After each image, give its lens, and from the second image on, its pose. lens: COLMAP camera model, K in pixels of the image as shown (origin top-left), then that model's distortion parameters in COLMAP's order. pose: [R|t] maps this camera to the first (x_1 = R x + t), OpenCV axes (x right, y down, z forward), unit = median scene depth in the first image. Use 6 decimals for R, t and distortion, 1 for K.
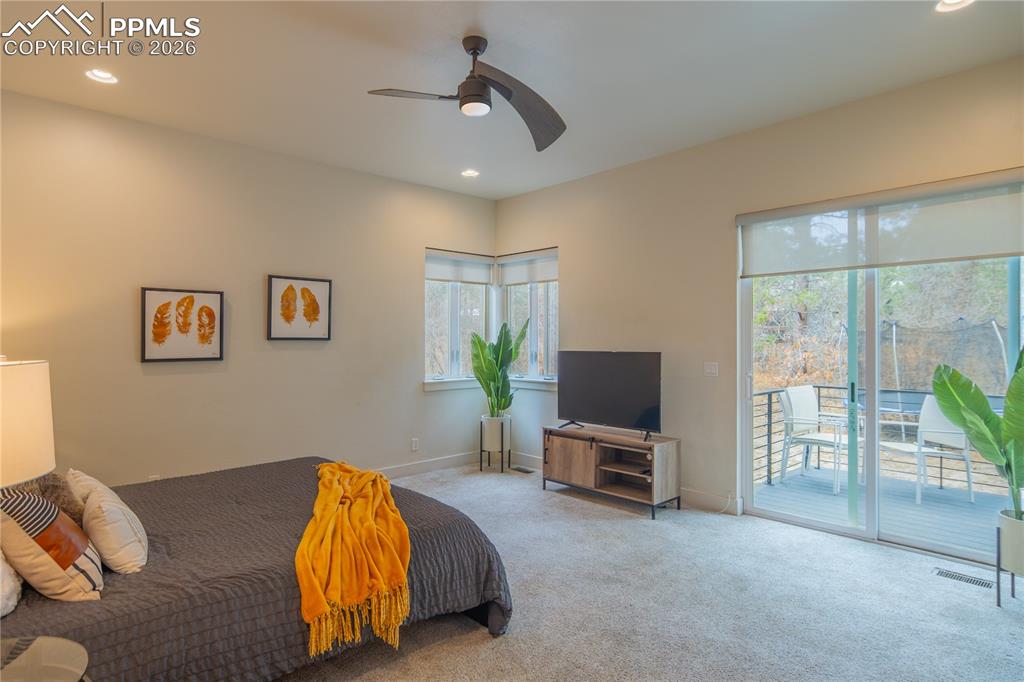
lens RADIAL K [[557.1, 0, 512.1], [0, 557.1, 339.6], [0, 0, 1]] dist [-0.009672, 0.006710]
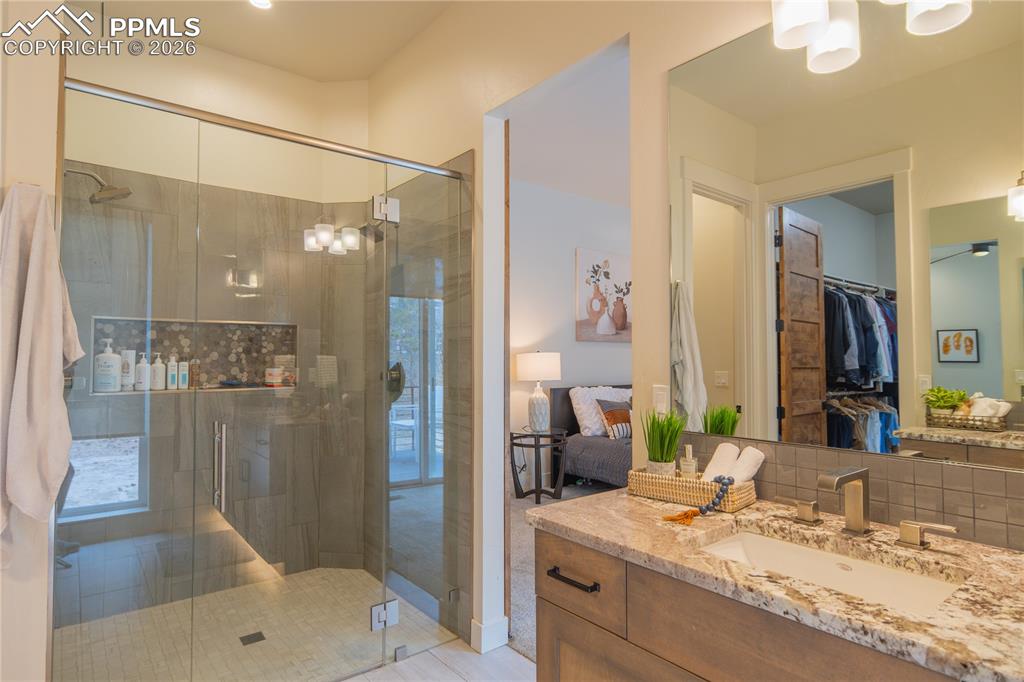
lens RADIAL K [[557.1, 0, 511.6], [0, 557.1, 347.8], [0, 0, 1]] dist [-0.009672, 0.006710]
pose [[-0.079881, -0.013361, -0.996715, 1.725245], [0.001422, 0.999908, -0.013518, 0.008219], [0.996803, -0.002498, -0.079854, -0.574883]]
